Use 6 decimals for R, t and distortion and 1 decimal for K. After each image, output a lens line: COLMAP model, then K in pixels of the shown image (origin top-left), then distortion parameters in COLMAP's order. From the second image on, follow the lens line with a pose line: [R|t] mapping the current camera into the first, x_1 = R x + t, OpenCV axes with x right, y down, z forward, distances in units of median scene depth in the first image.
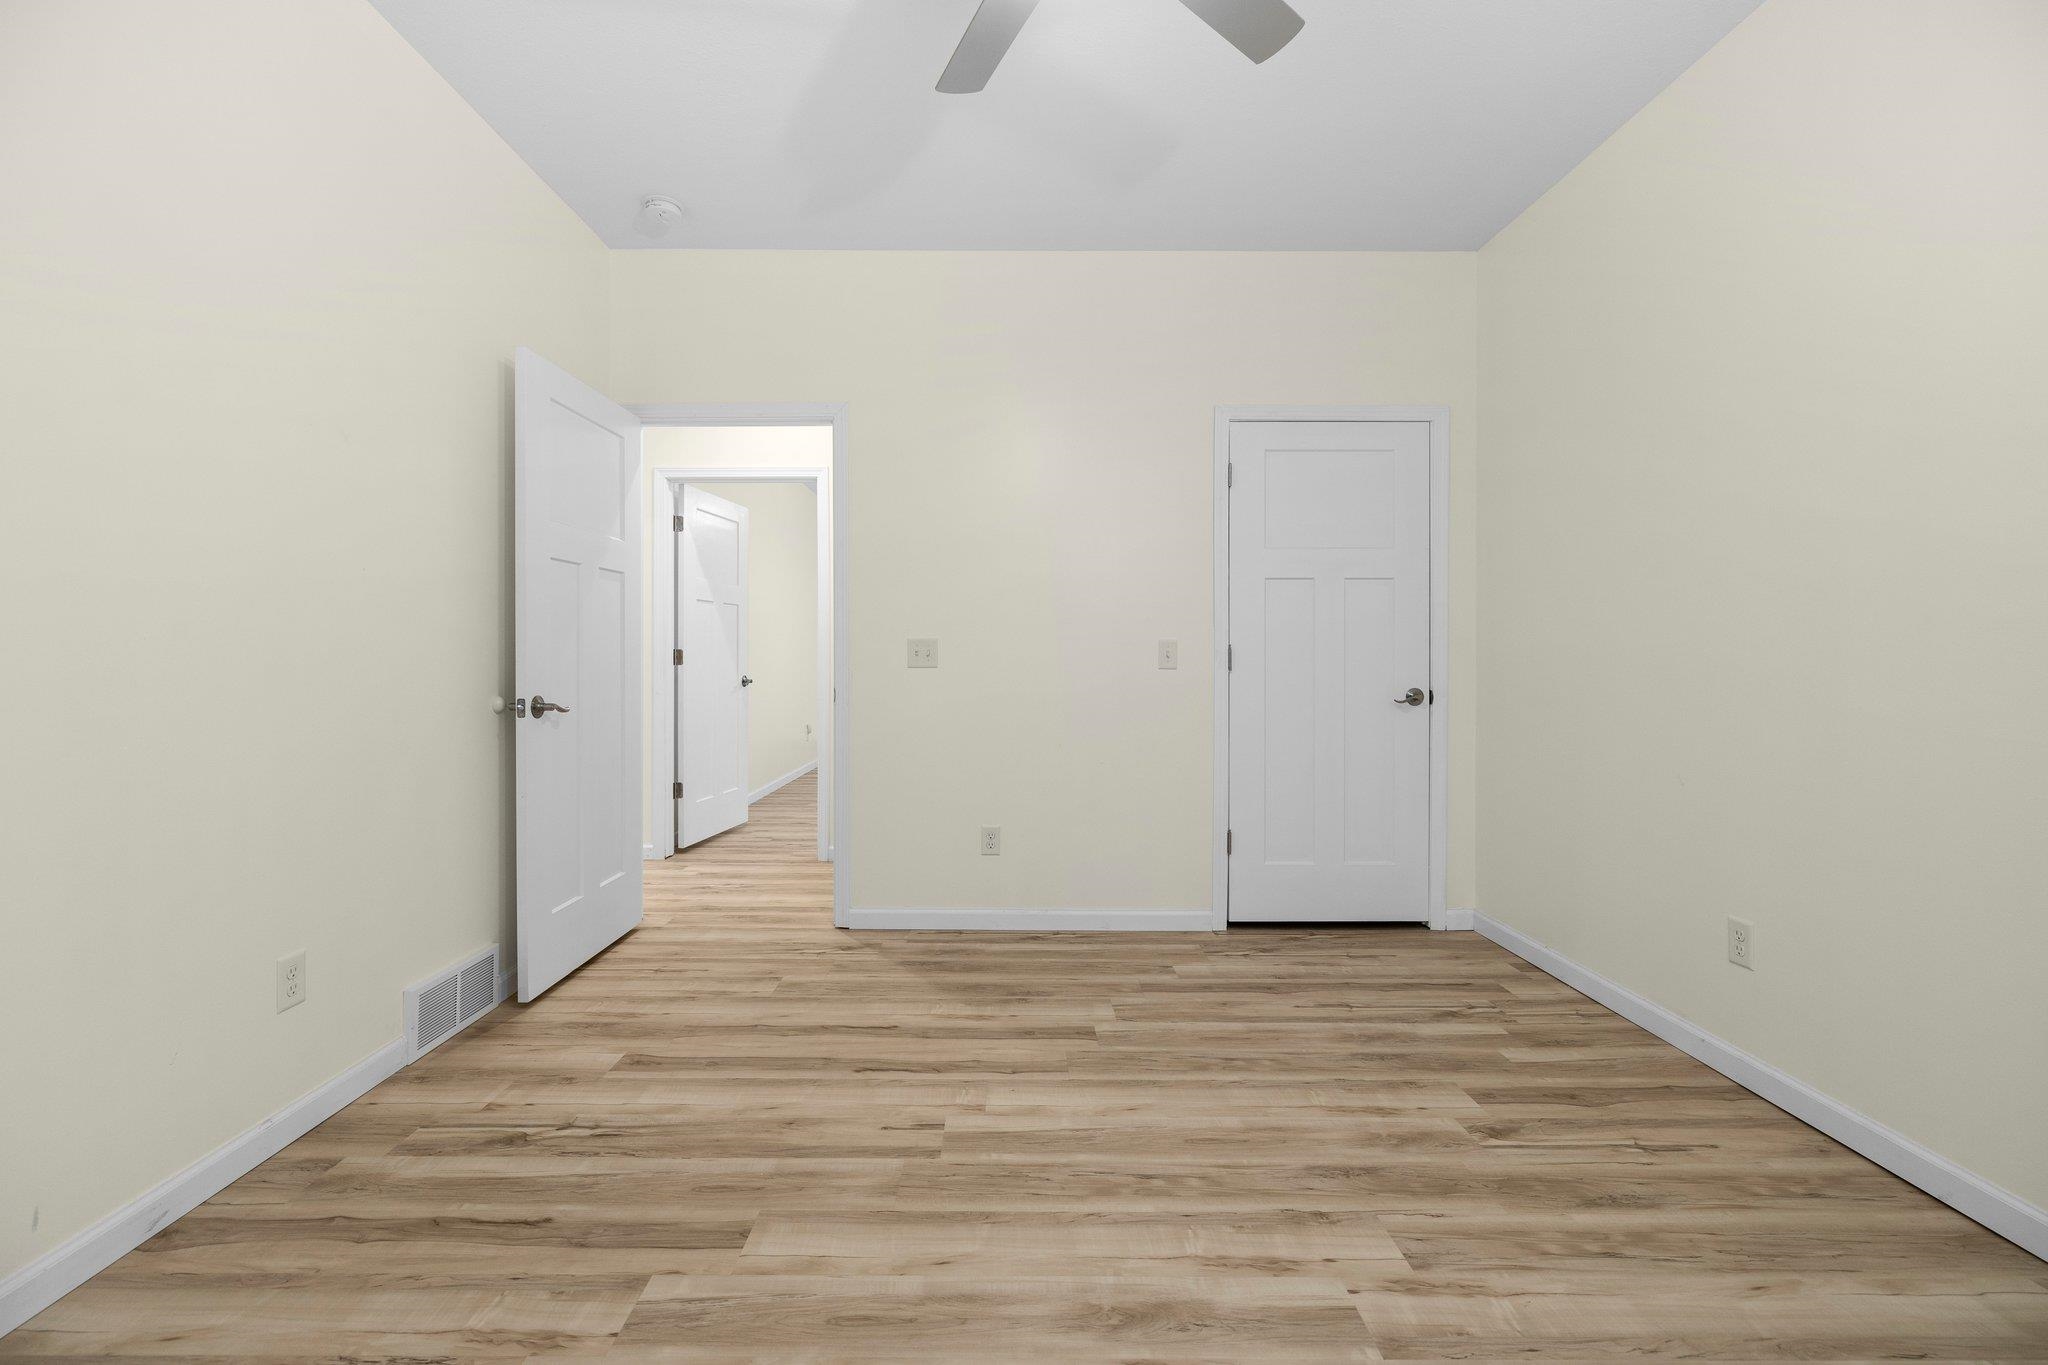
lens RADIAL K [[864.6, 0, 1018.4], [0, 864.6, 672.2], [0, 0, 1]] dist [0.001754, -0.000060]
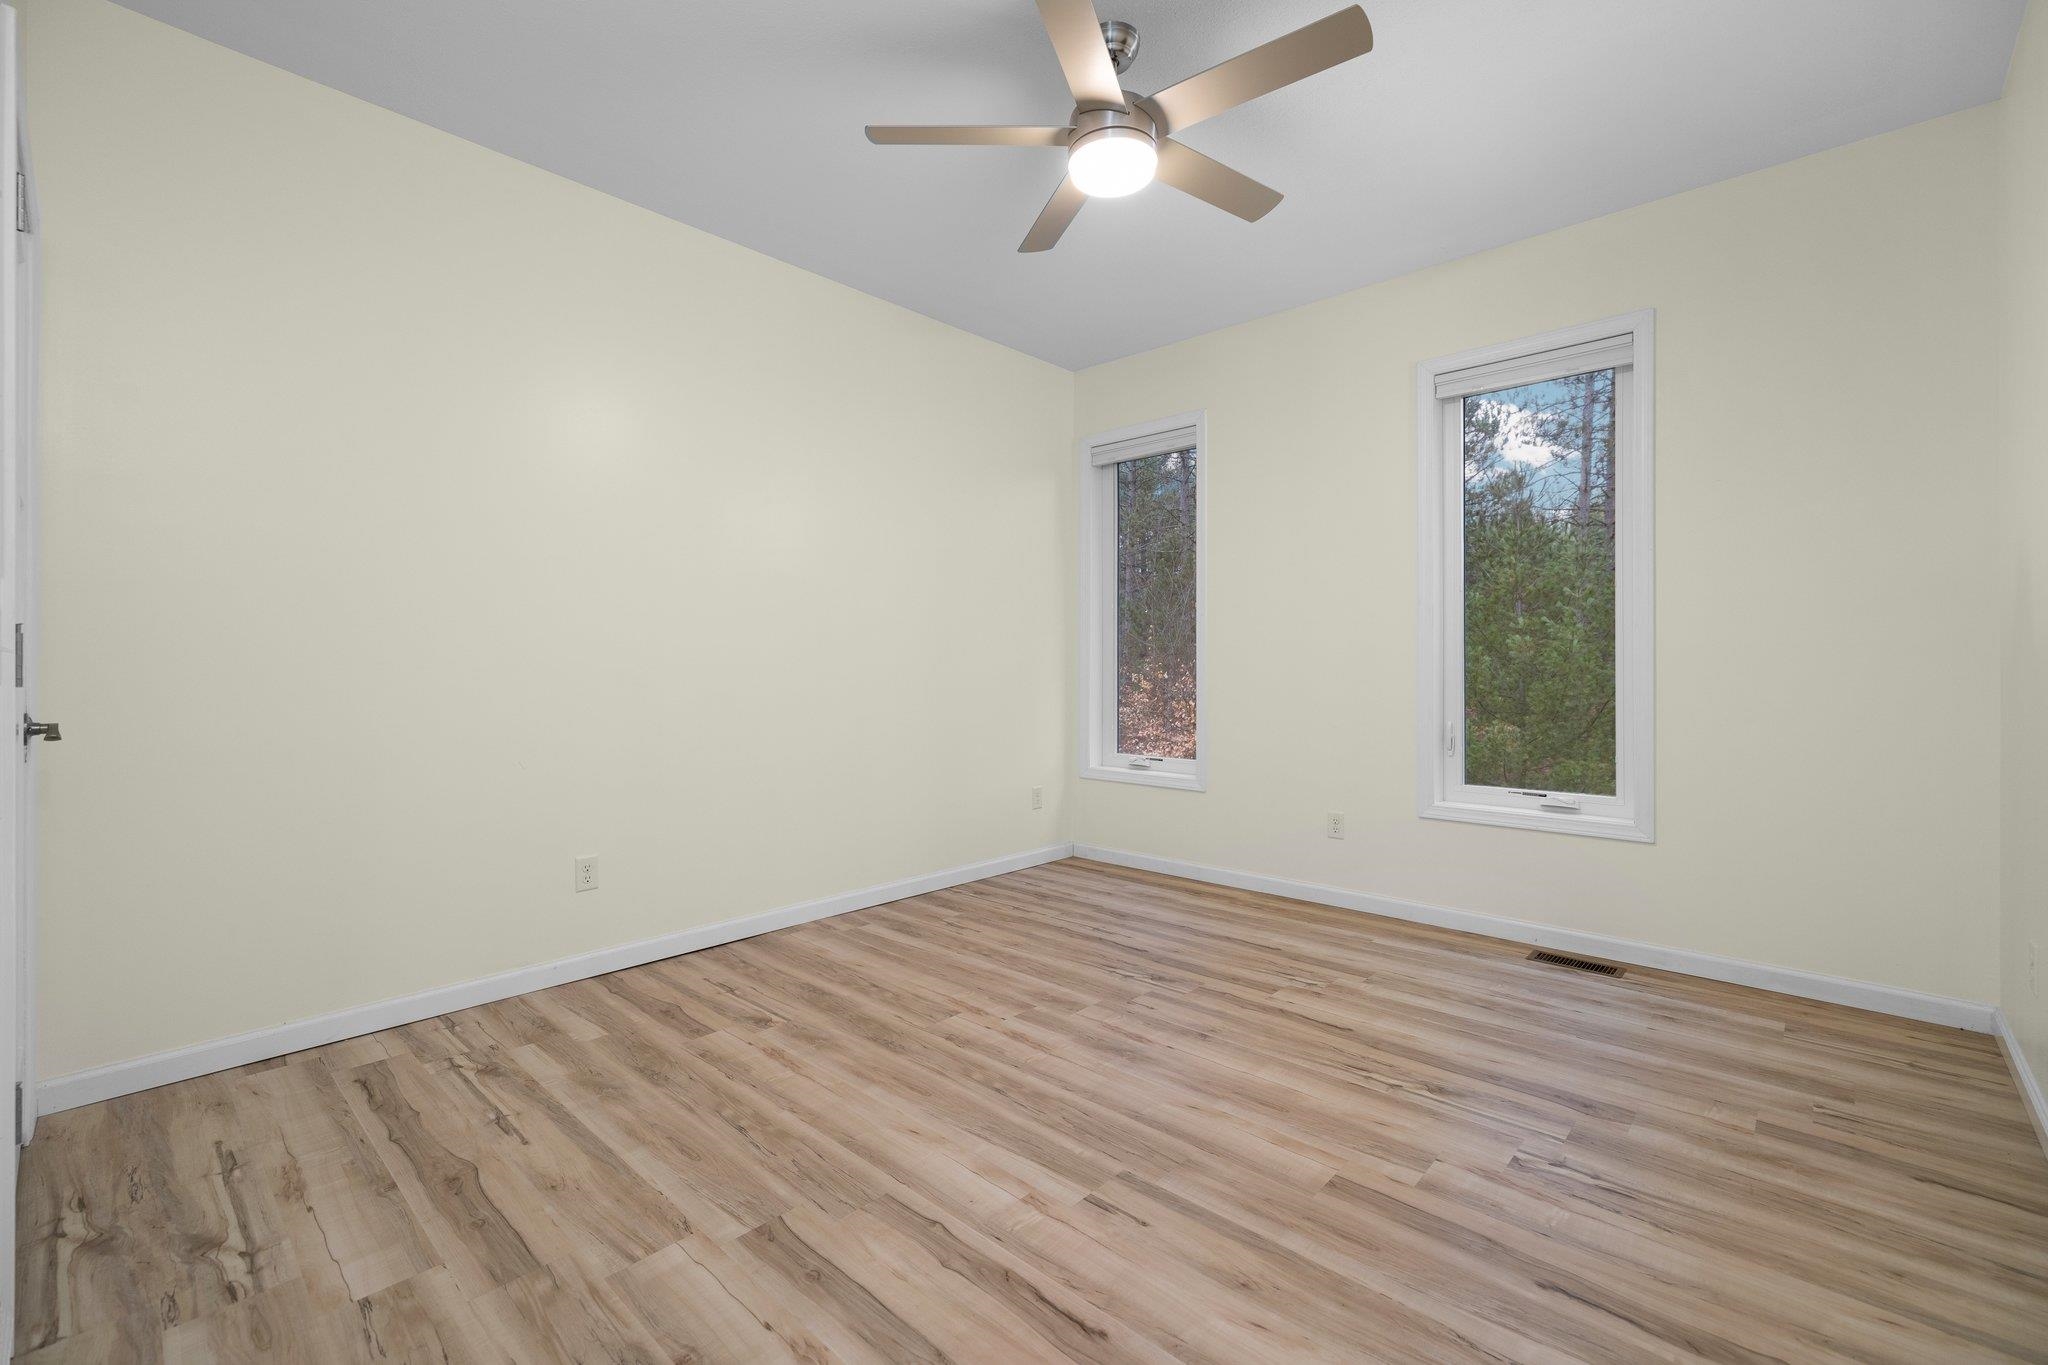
lens RADIAL K [[864.6, 0, 1018.4], [0, 864.6, 672.2], [0, 0, 1]] dist [0.001754, -0.000060]
pose [[-0.722448, -0.008926, 0.691367, -0.630650], [0.006466, 0.999786, 0.019664, -0.022553], [-0.691395, 0.018677, -0.722236, 1.655418]]
